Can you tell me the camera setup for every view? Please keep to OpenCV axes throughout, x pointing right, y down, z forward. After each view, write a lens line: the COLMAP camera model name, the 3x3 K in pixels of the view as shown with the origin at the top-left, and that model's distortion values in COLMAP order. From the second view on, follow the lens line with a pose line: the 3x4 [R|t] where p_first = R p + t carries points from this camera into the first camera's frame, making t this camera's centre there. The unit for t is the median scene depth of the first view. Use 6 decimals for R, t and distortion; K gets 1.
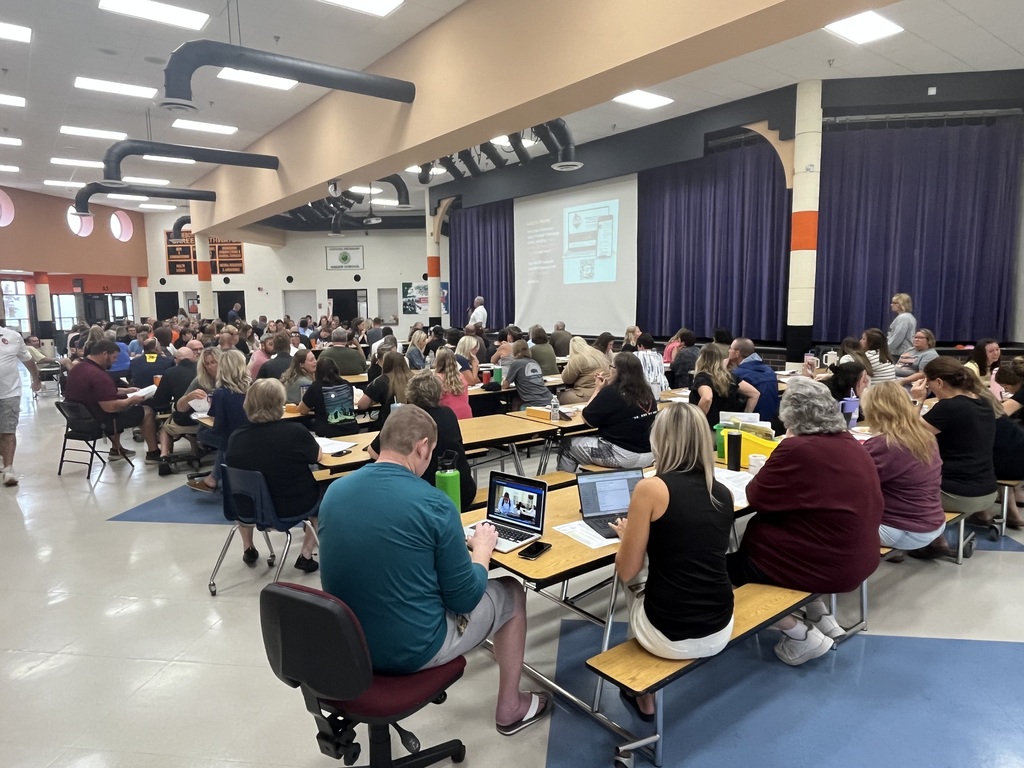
lens RADIAL K [[652.4, 0, 502.3], [0, 652.4, 383.2], [0, 0, 1]] dist [0.006189, 0.002226]
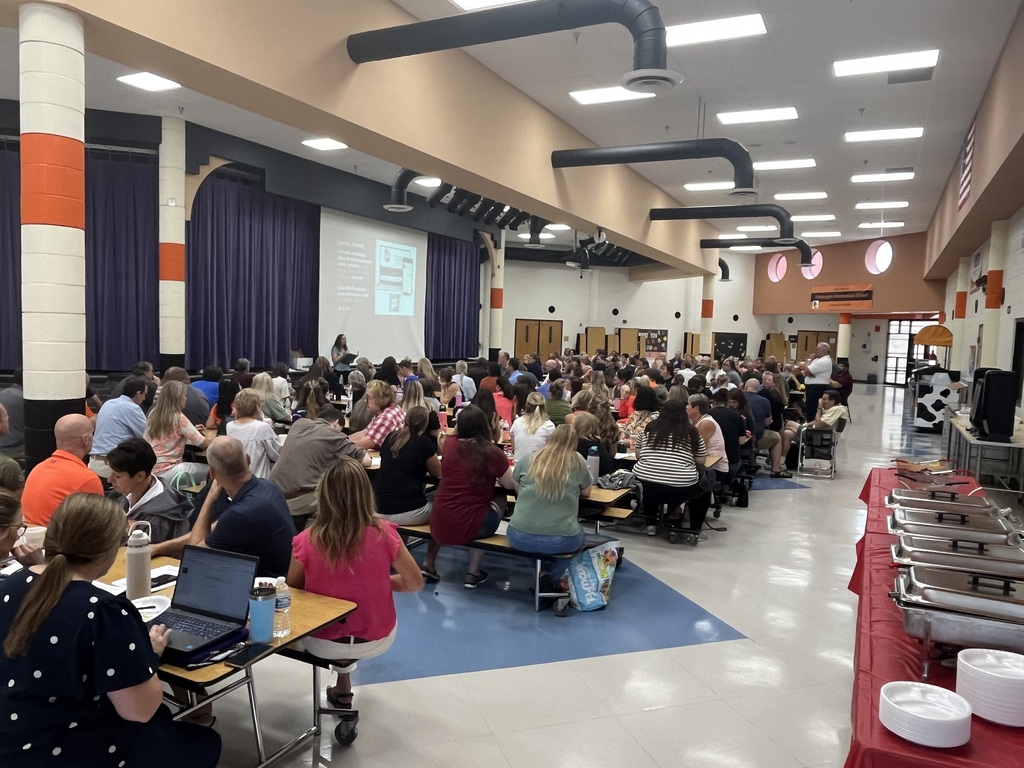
lens RADIAL K [[725.9, 0, 507.5], [0, 725.9, 385.9], [0, 0, 1]] dist [-0.066747, -0.000481]
pose [[-0.452913, -0.067405, 0.889003, -0.768447], [0.090390, 0.988528, 0.121001, -0.125737], [-0.886961, 0.135160, -0.441624, 1.039316]]
